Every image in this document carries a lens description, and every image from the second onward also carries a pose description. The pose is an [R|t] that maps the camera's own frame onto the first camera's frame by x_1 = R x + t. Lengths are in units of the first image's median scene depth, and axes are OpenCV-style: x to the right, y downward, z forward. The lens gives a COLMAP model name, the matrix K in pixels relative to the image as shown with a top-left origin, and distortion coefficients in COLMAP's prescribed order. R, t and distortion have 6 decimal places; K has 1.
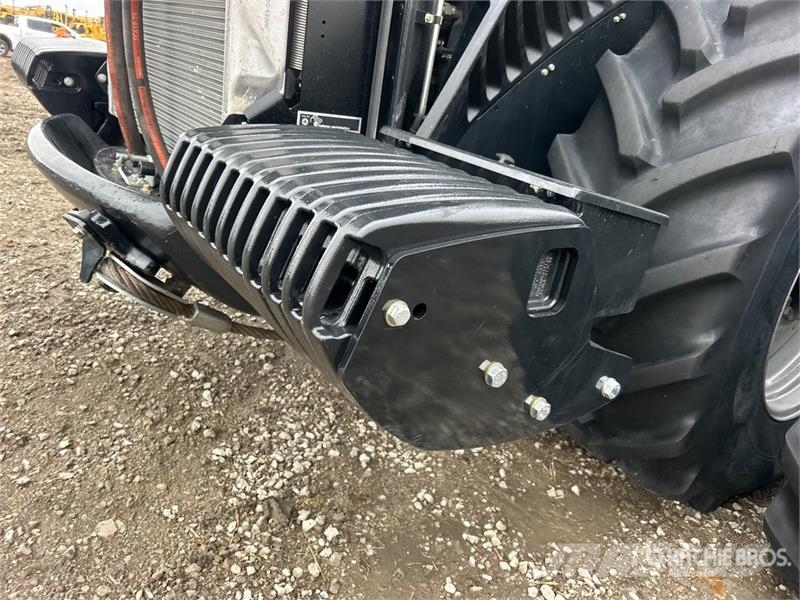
lens RADIAL K [[595.9, 0, 396.0], [0, 595.9, 303.8], [0, 0, 1]] dist [0.003830, -0.000497]
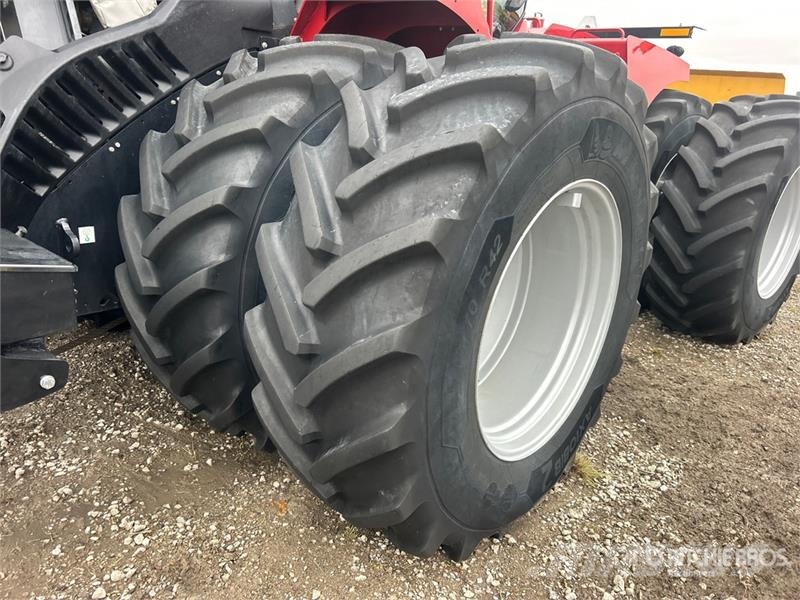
lens RADIAL K [[595.9, 0, 396.0], [0, 595.9, 303.8], [0, 0, 1]] dist [0.003830, -0.000497]
pose [[0.967665, -0.150197, 0.202644, 0.544730], [0.155076, 0.987867, -0.008326, 0.054757], [-0.198935, 0.039482, 0.979217, -0.398286]]
